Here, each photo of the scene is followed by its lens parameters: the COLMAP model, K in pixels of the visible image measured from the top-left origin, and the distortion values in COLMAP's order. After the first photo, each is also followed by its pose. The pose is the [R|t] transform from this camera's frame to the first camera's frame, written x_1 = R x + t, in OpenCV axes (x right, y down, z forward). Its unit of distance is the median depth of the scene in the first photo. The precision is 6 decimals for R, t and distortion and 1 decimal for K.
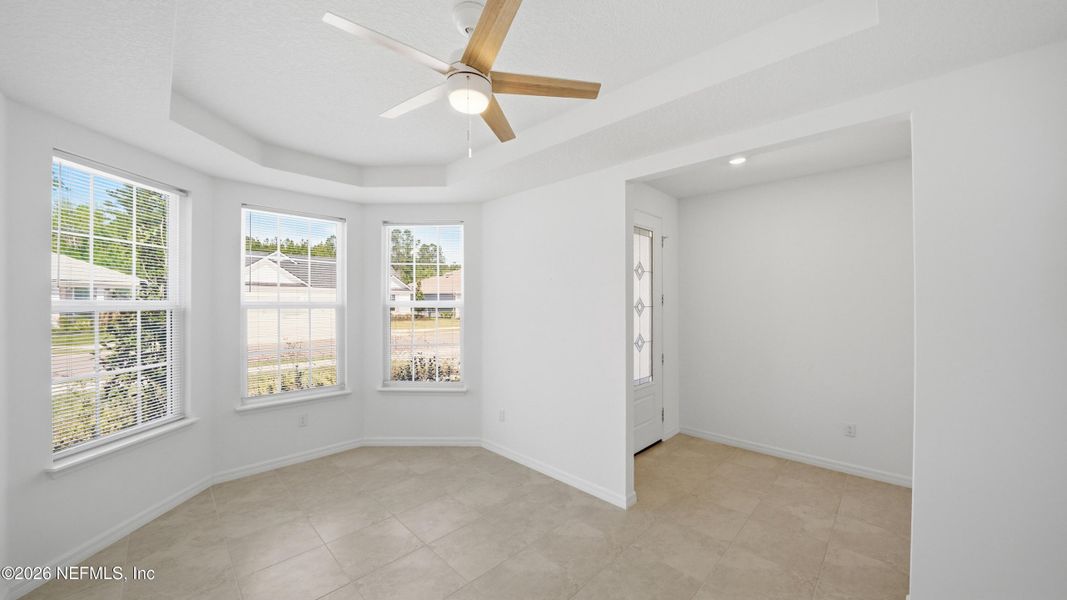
lens RADIAL K [[371.6, 0, 529.9], [0, 371.6, 301.1], [0, 0, 1]] dist [-0.023926, 0.000328]
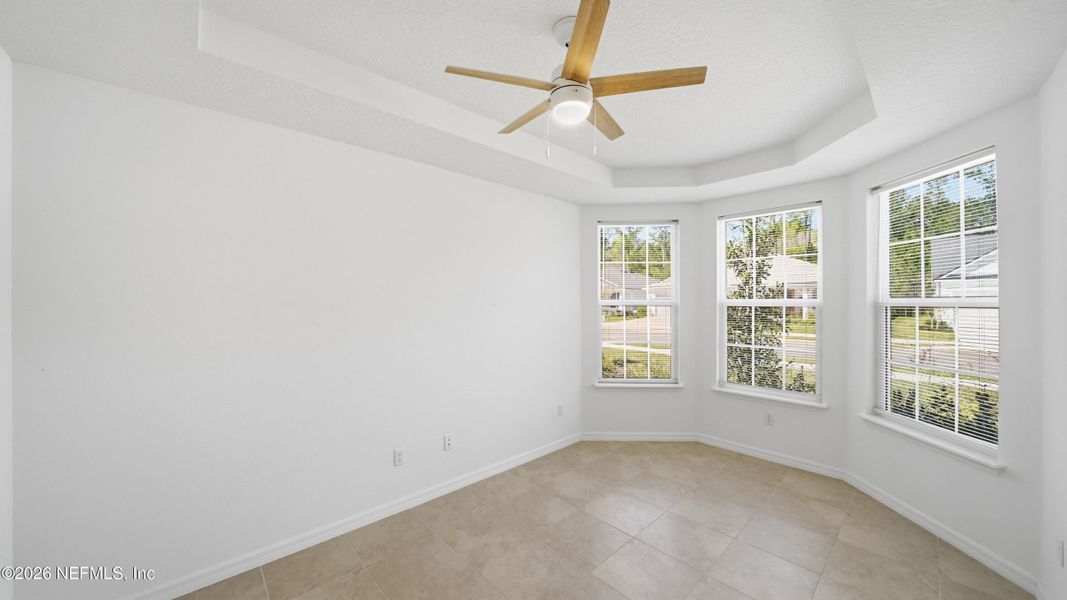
lens RADIAL K [[371.6, 0, 529.9], [0, 371.6, 301.1], [0, 0, 1]] dist [-0.023926, 0.000328]
pose [[-0.041266, 0.001599, -0.999147, 0.489460], [0.006119, 0.999980, 0.001348, 0.002525], [0.999129, -0.006058, -0.041275, 0.494994]]
